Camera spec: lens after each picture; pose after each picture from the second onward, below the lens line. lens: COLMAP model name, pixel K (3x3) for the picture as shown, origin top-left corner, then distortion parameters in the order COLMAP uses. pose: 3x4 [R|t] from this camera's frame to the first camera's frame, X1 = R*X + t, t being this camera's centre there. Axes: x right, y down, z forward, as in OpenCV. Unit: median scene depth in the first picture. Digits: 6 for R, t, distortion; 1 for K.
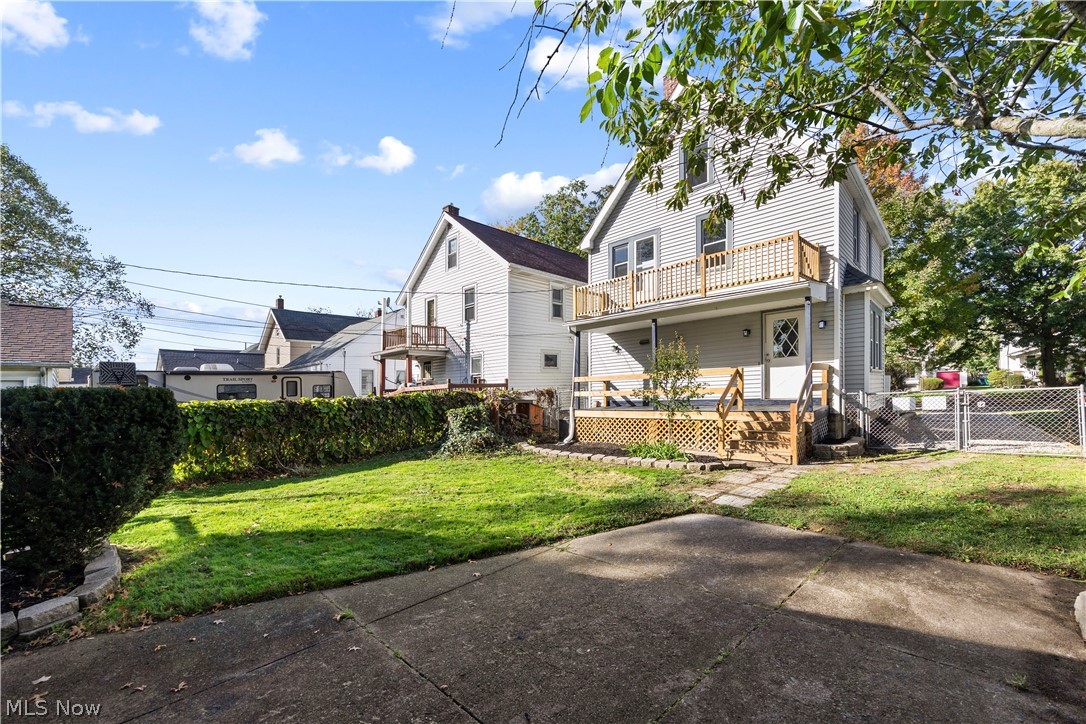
lens RADIAL K [[429.6, 0, 542.8], [0, 429.6, 383.1], [0, 0, 1]] dist [-0.000497, -0.000010]
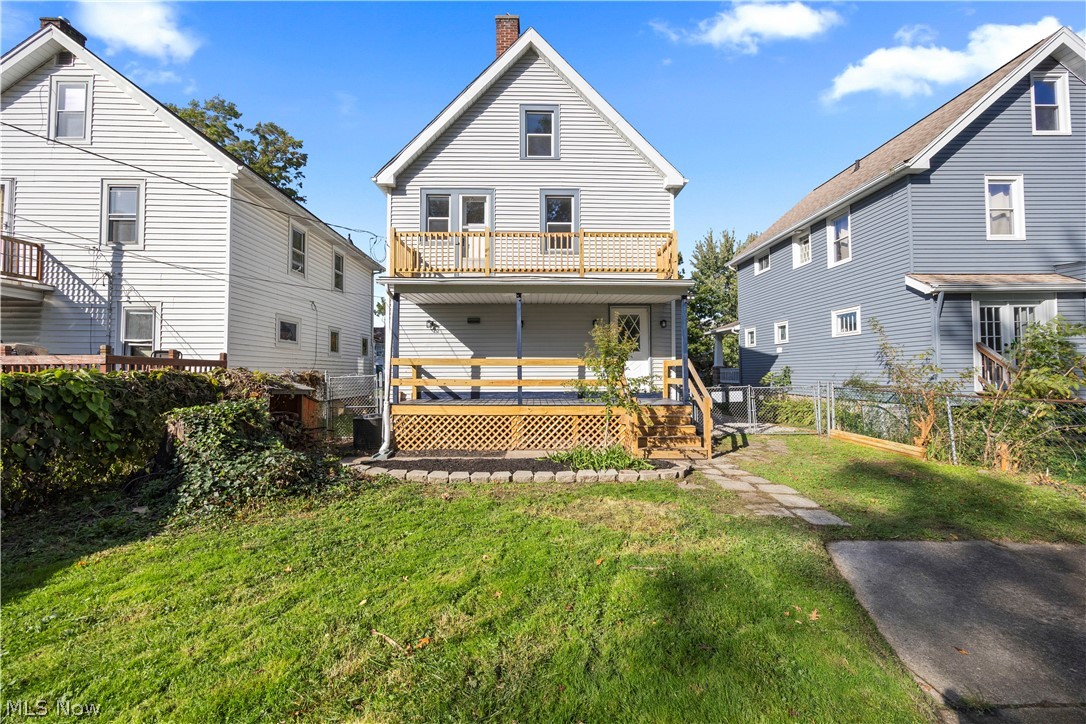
lens RADIAL K [[426.8, 0, 543.0], [0, 426.8, 362.0], [0, 0, 1]] dist [0.002721, 0.000243]
pose [[0.709515, 0.054845, 0.702552, -0.226600], [-0.038354, 0.998494, -0.039213, 0.010164], [-0.703645, 0.000877, 0.710551, 0.320164]]
